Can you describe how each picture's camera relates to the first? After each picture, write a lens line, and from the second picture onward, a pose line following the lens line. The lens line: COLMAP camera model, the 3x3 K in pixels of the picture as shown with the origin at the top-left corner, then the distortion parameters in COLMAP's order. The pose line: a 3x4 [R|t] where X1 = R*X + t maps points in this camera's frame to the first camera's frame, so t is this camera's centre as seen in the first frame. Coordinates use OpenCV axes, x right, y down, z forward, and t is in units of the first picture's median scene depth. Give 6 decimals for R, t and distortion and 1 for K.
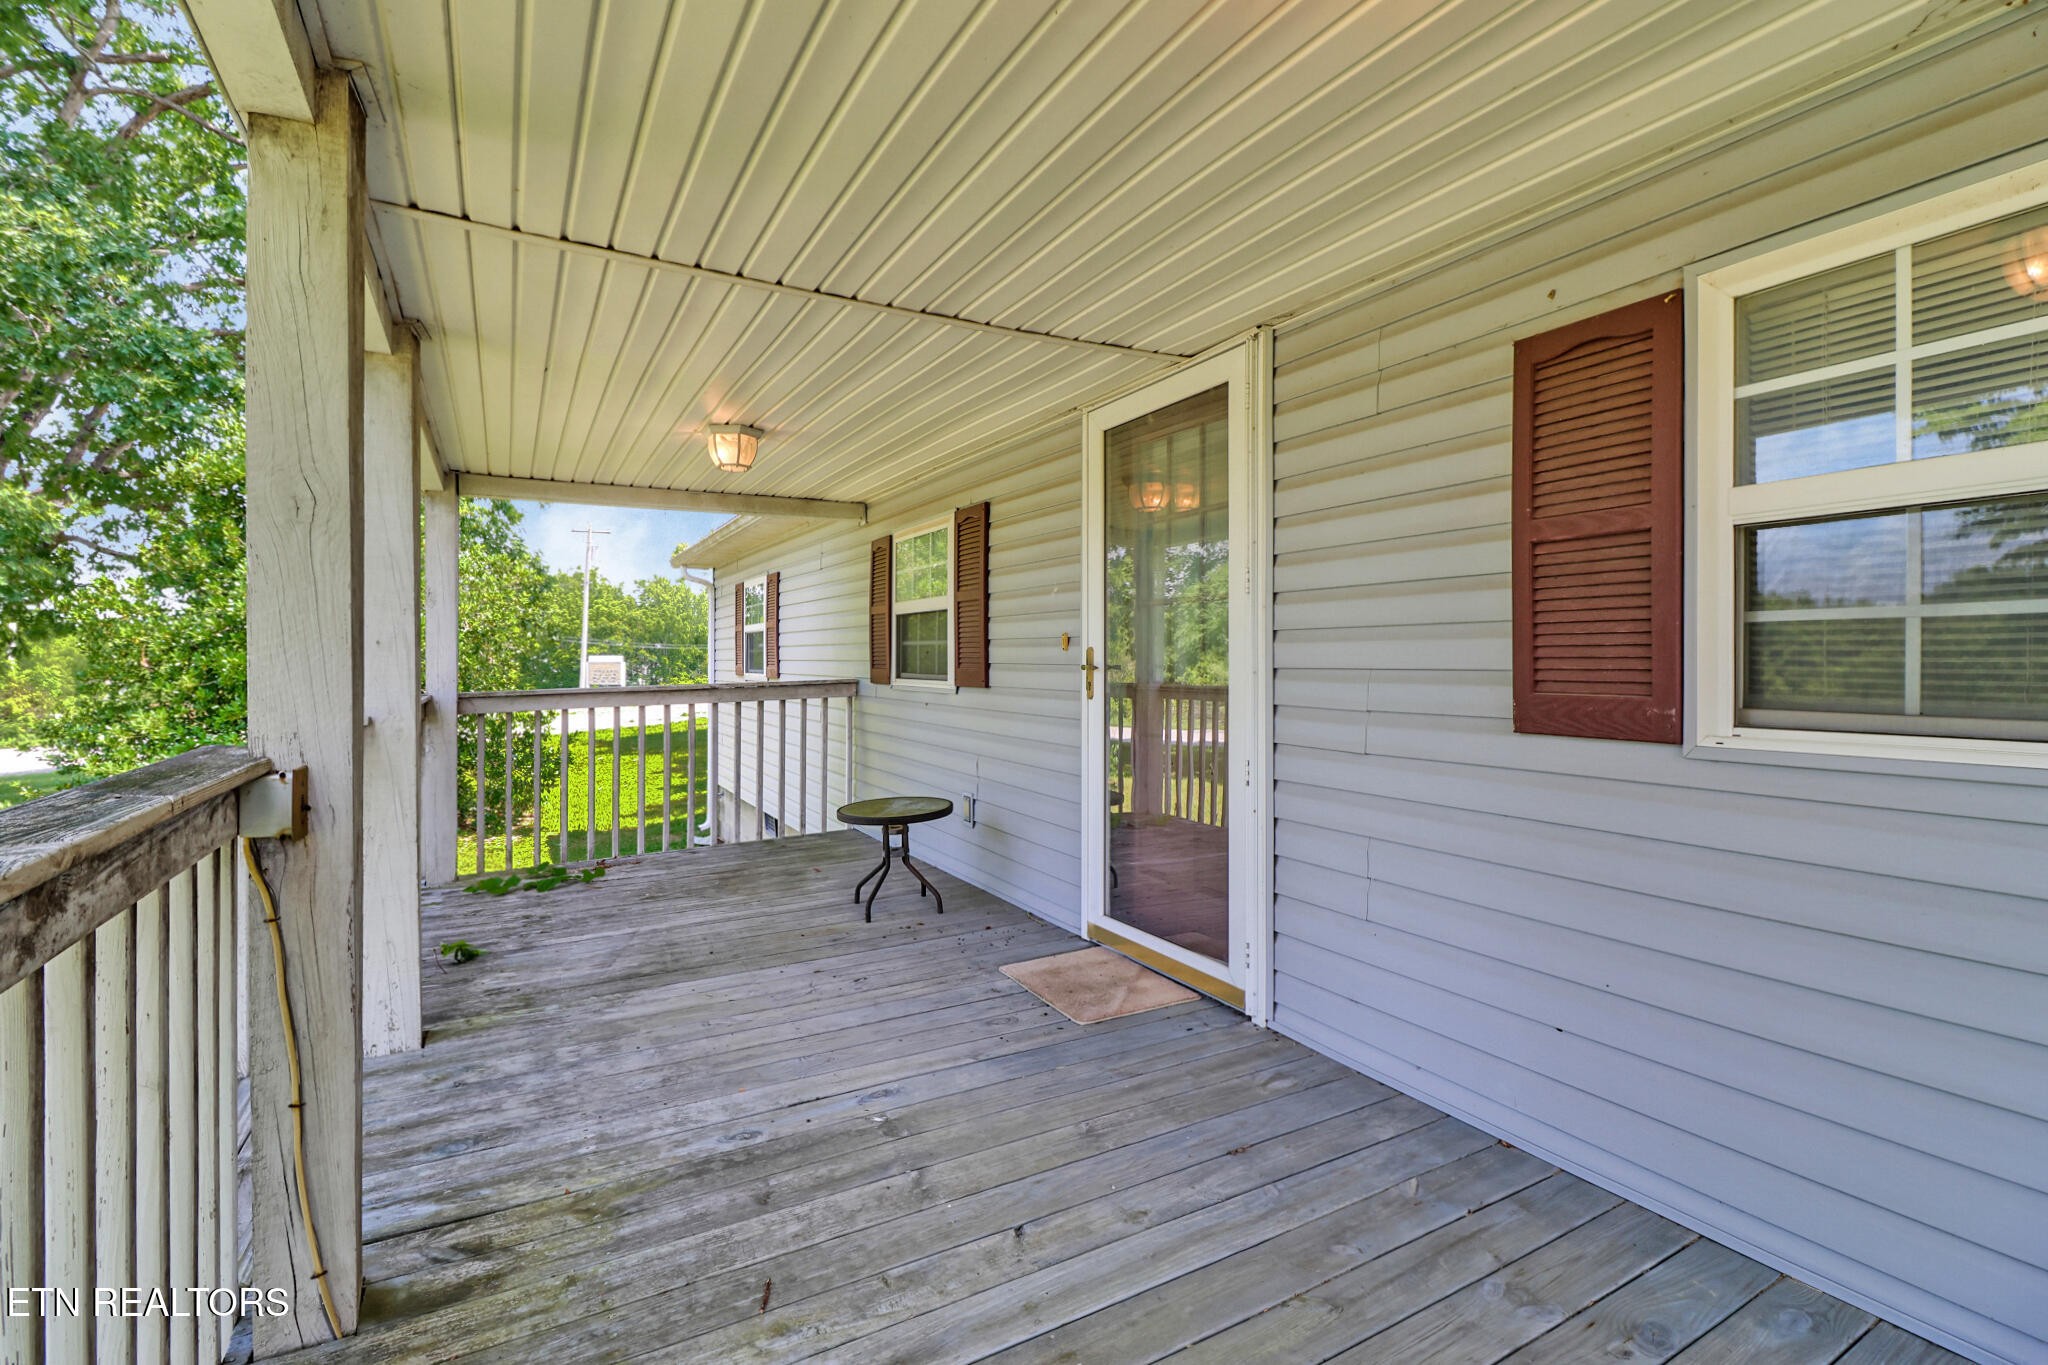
lens RADIAL K [[955.7, 0, 1041.8], [0, 955.7, 639.3], [0, 0, 1]] dist [0.001488, 0.000464]
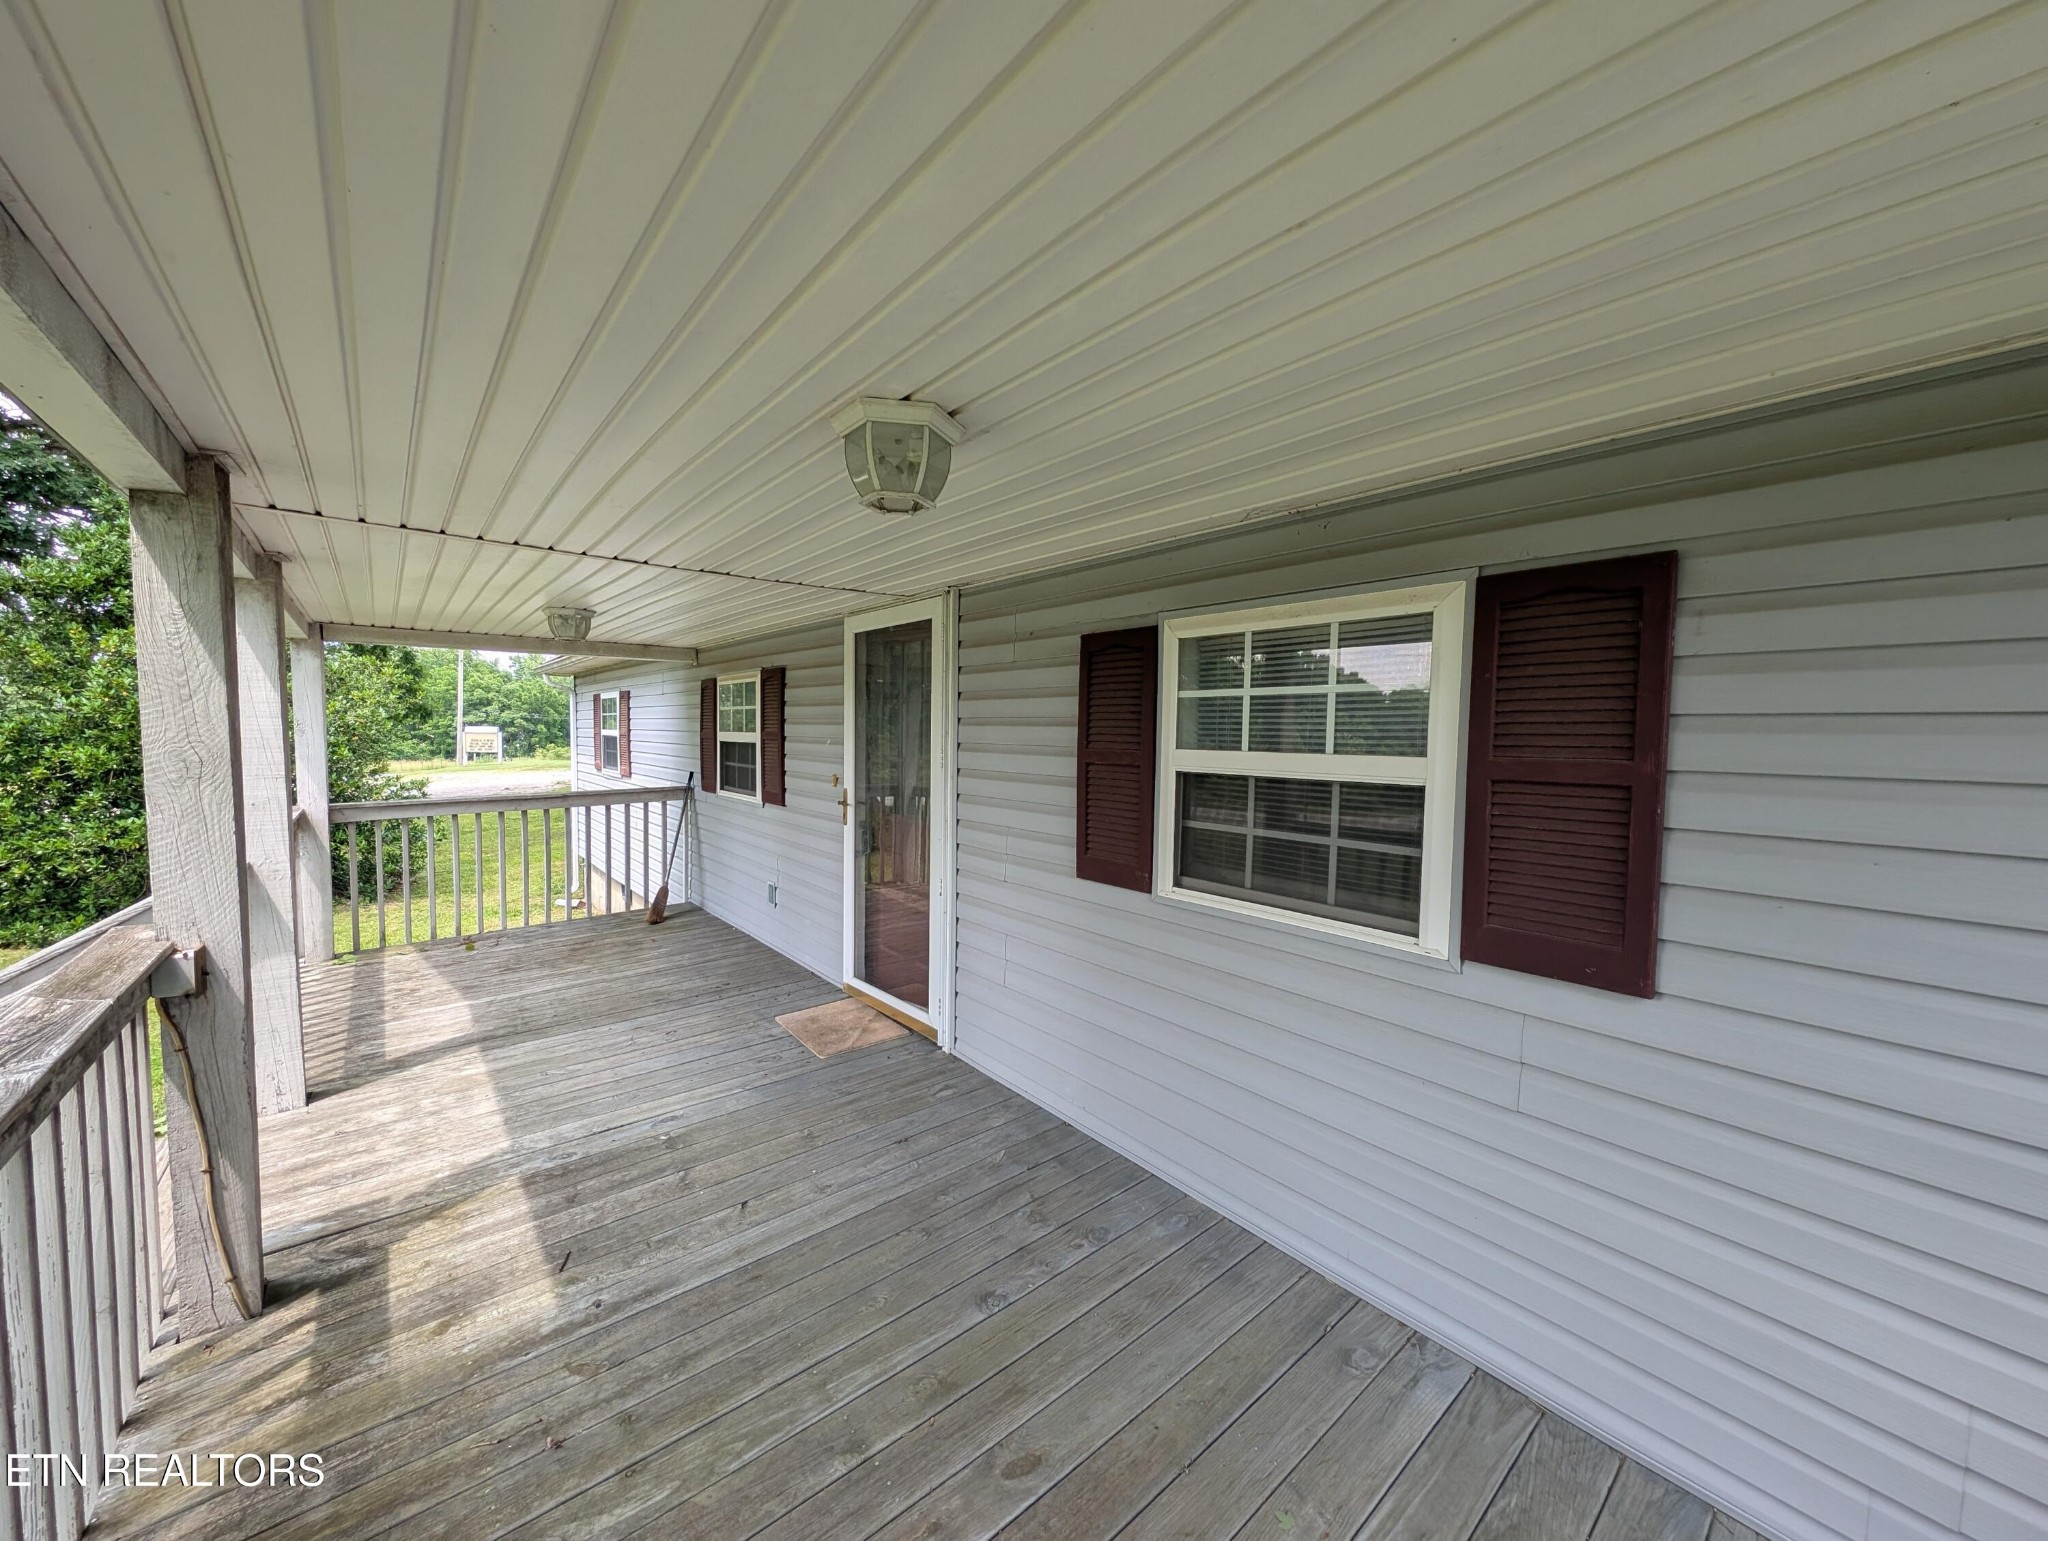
lens RADIAL K [[770.6, 0, 1024.0], [0, 770.6, 770.5], [0, 0, 1]] dist [0.001058, -0.000089]
pose [[0.983663, 0.008831, 0.179801, 0.149151], [-0.021569, 0.997382, 0.069018, -0.149419], [-0.178721, -0.071768, 0.981279, -0.216455]]
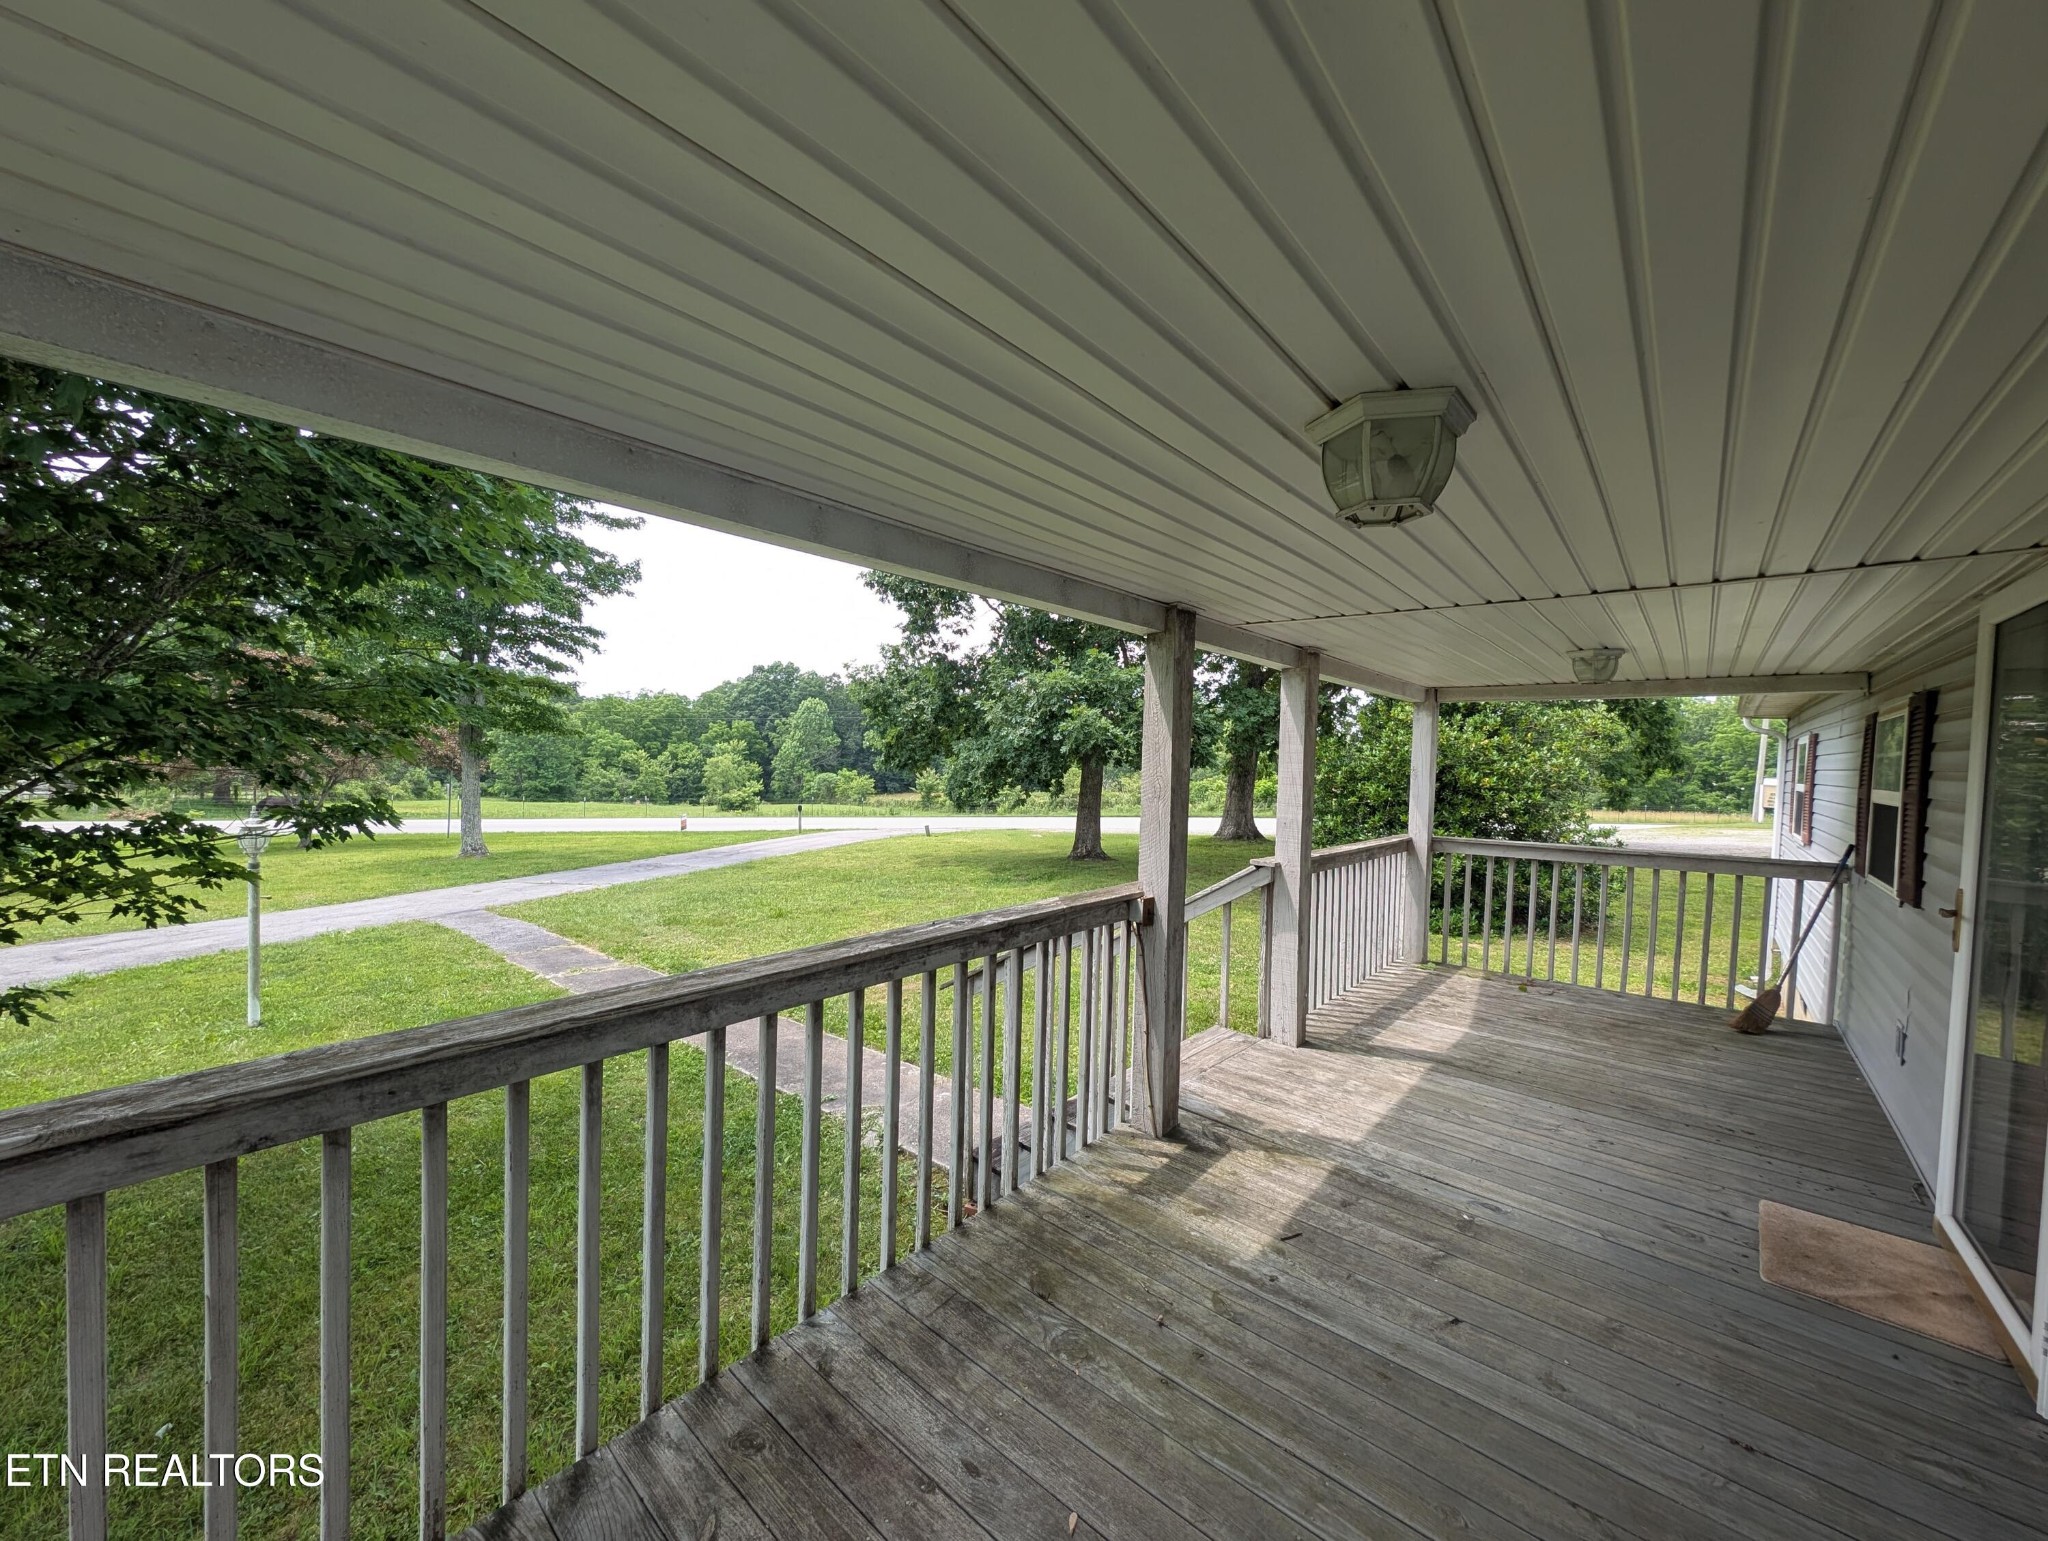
lens RADIAL K [[780.6, 0, 1024.0], [0, 780.6, 770.5], [0, 0, 1]] dist [0.000444, -0.000069]
pose [[0.331648, 0.037829, -0.942644, 0.612628], [-0.015246, 0.999280, 0.034738, -0.157006], [0.943280, 0.002851, 0.331986, 0.027084]]
